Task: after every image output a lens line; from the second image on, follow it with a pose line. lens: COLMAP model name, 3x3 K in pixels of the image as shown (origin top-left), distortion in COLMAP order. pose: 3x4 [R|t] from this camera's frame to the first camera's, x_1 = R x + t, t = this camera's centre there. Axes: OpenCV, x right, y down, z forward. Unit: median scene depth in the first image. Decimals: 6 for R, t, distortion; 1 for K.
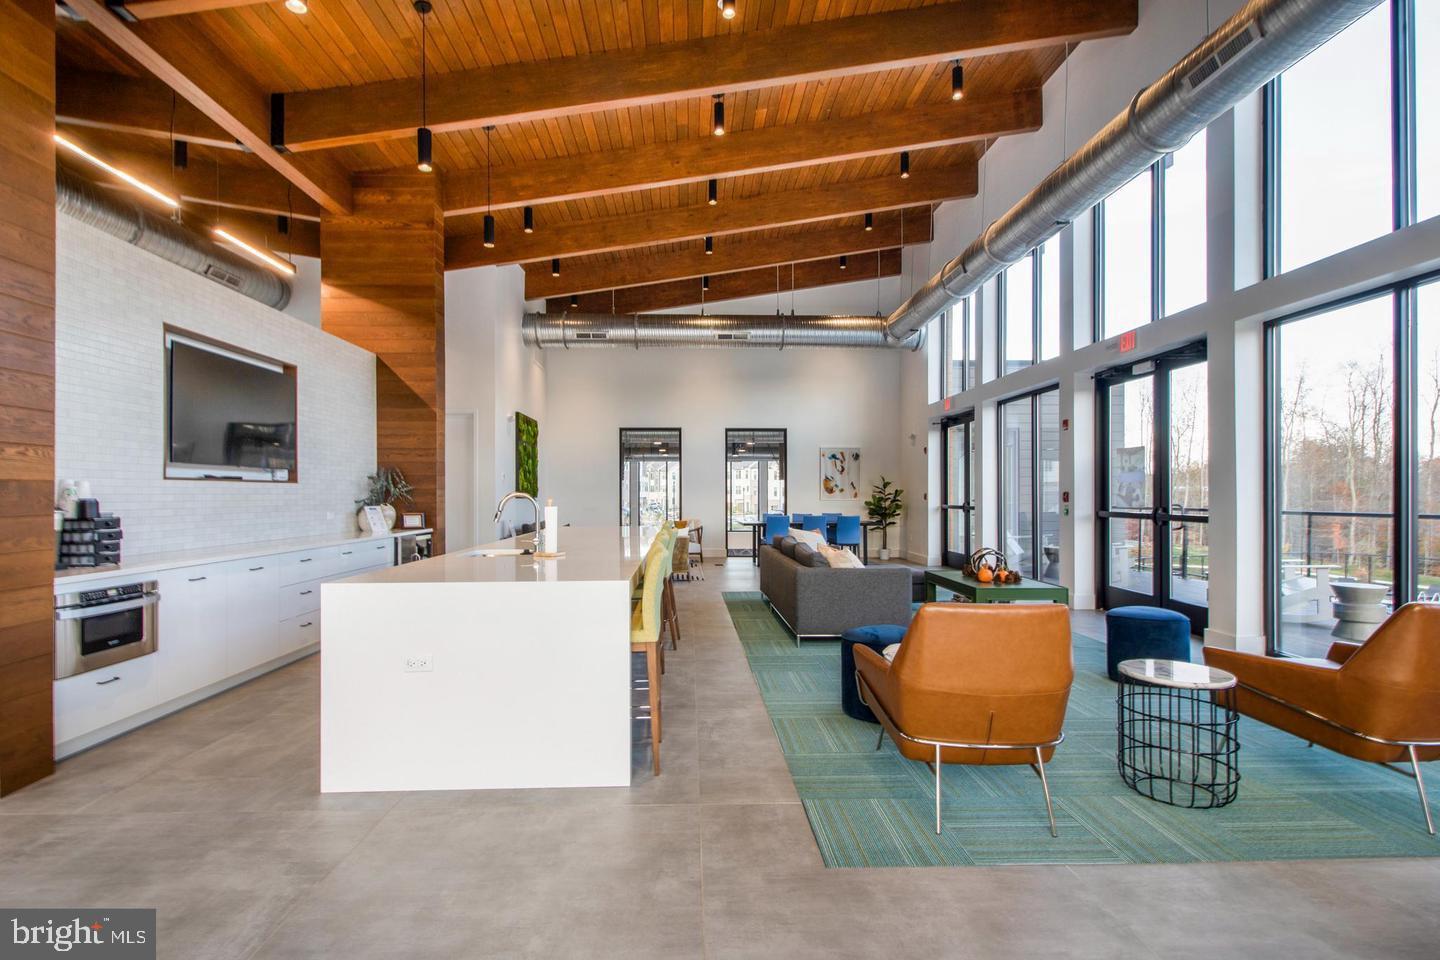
lens RADIAL K [[664.6, 0, 720.0], [0, 664.6, 480.0], [0, 0, 1]] dist [-0.000211, -0.010073]
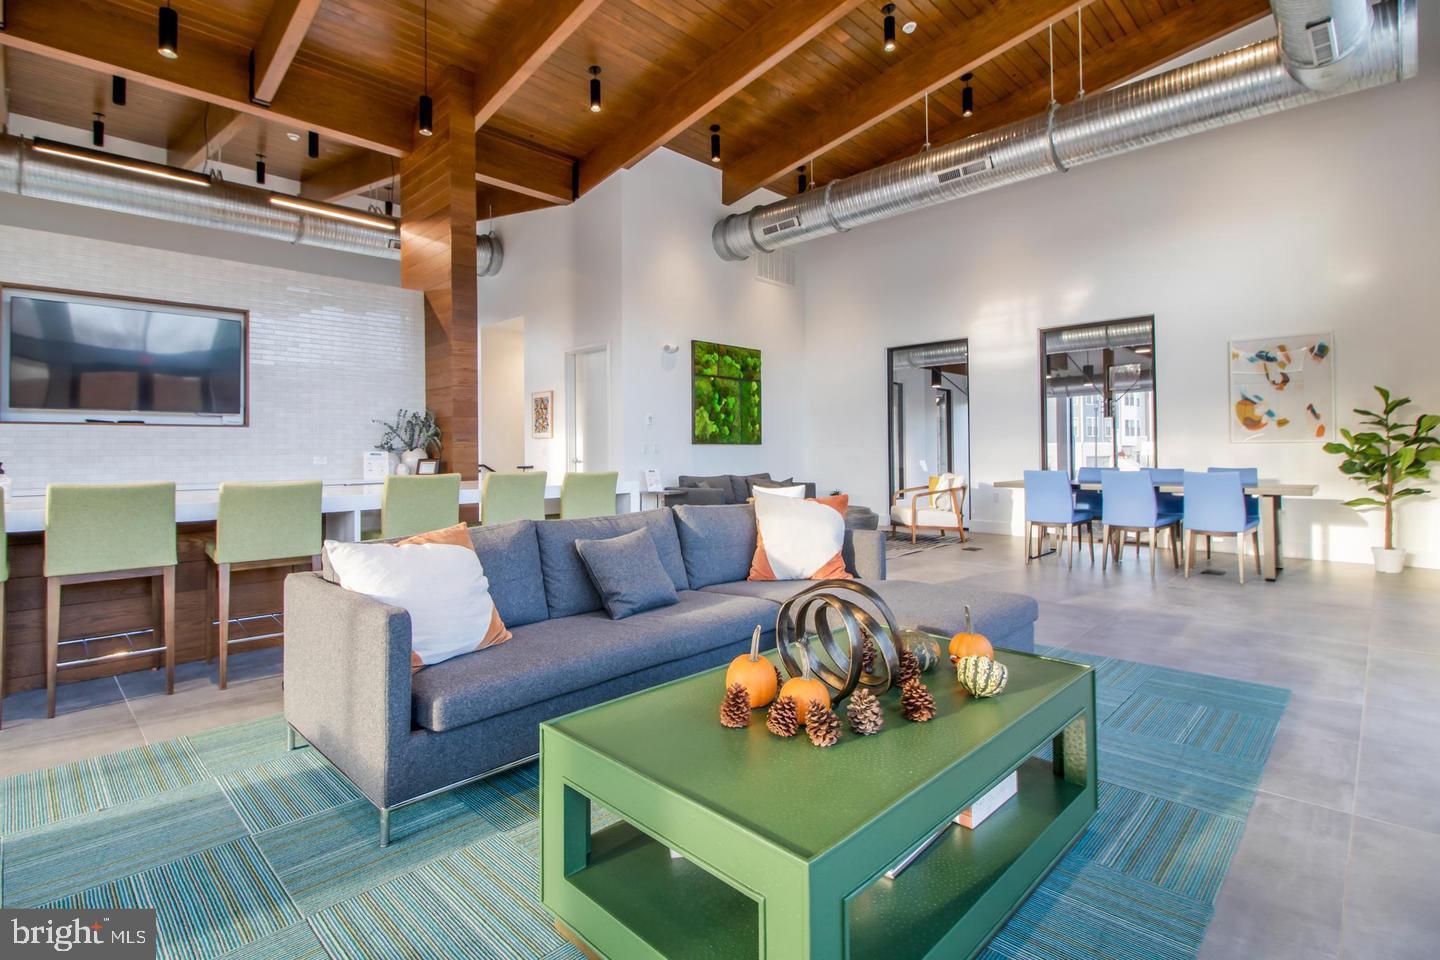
lens RADIAL K [[694.6, 0, 721.9], [0, 694.6, 436.3], [0, 0, 1]] dist [0.000869, 0.000322]
pose [[0.693300, -0.025119, -0.720211, 0.272603], [0.025814, 0.999617, -0.010014, 0.021042], [0.720186, -0.011649, 0.693683, 0.345319]]
